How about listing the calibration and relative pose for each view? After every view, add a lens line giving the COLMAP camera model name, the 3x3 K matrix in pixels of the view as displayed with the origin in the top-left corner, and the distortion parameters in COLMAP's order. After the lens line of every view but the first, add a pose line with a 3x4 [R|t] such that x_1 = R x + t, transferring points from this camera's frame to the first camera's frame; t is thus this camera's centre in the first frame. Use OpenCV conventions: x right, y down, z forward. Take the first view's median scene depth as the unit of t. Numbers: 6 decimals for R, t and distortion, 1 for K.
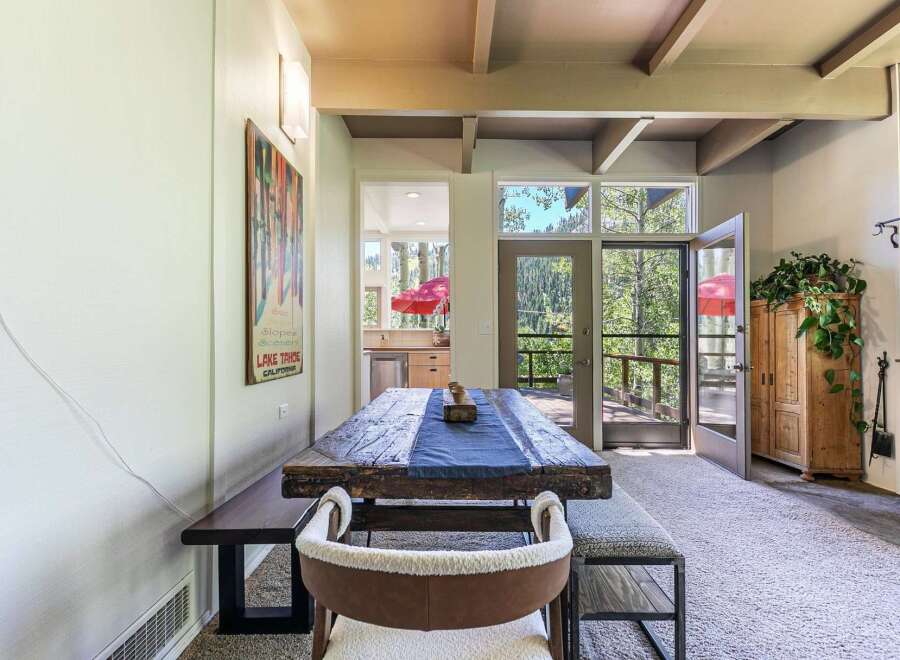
lens RADIAL K [[341.5, 0, 455.5], [0, 341.5, 332.1], [0, 0, 1]] dist [0.015379, -0.006376]
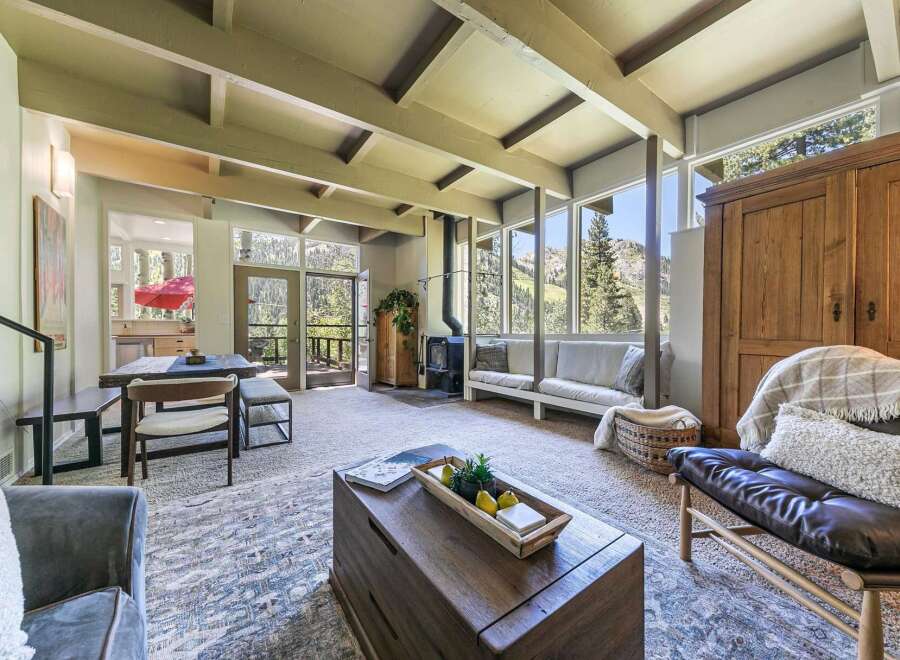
lens RADIAL K [[357.1, 0, 485.7], [0, 357.1, 329.3], [0, 0, 1]] dist [0.019247, -0.007223]
pose [[0.805050, -0.001331, 0.593206, 0.089940], [-0.006992, 0.999907, 0.011734, 0.002198], [-0.593166, -0.013594, 0.804965, -1.252397]]
